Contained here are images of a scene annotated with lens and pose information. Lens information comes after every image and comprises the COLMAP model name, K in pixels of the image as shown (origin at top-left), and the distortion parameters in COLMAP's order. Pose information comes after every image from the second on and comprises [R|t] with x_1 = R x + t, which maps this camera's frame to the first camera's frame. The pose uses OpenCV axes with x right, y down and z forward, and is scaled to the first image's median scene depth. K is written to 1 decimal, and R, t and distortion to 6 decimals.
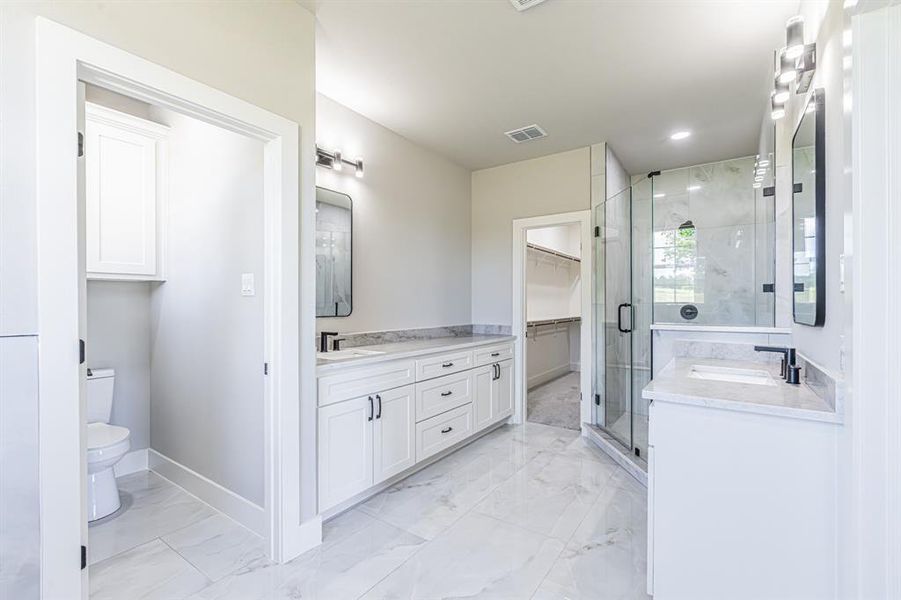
lens RADIAL K [[403.8, 0, 449.1], [0, 403.8, 303.4], [0, 0, 1]] dist [0.002320, 0.000212]
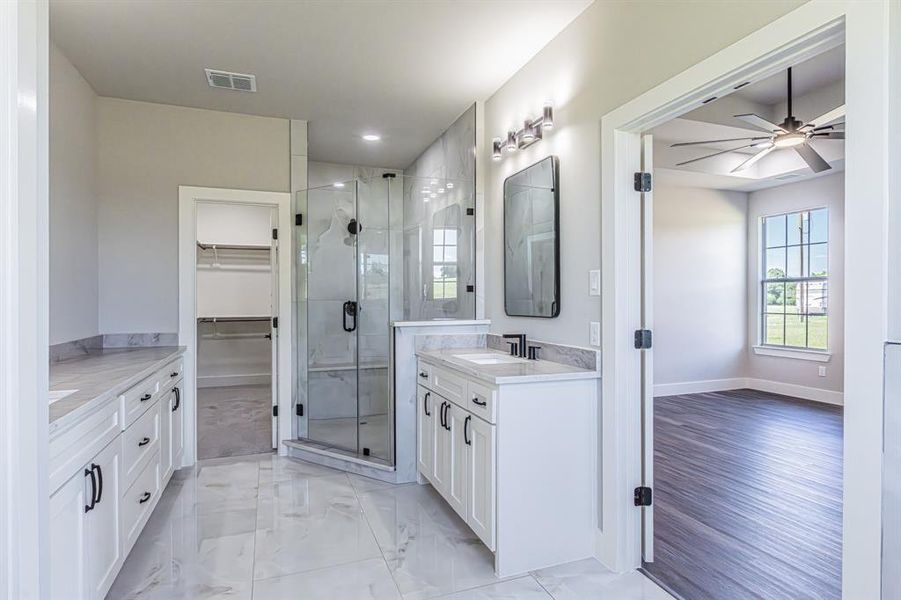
lens RADIAL K [[479.9, 0, 450.5], [0, 479.9, 300.0], [0, 0, 1]] dist [-0.001470, -0.000801]
pose [[0.570721, -0.005377, 0.821126, -0.303517], [0.002221, 0.999985, 0.005005, -0.006809], [-0.821141, -0.001033, 0.570725, 0.130658]]
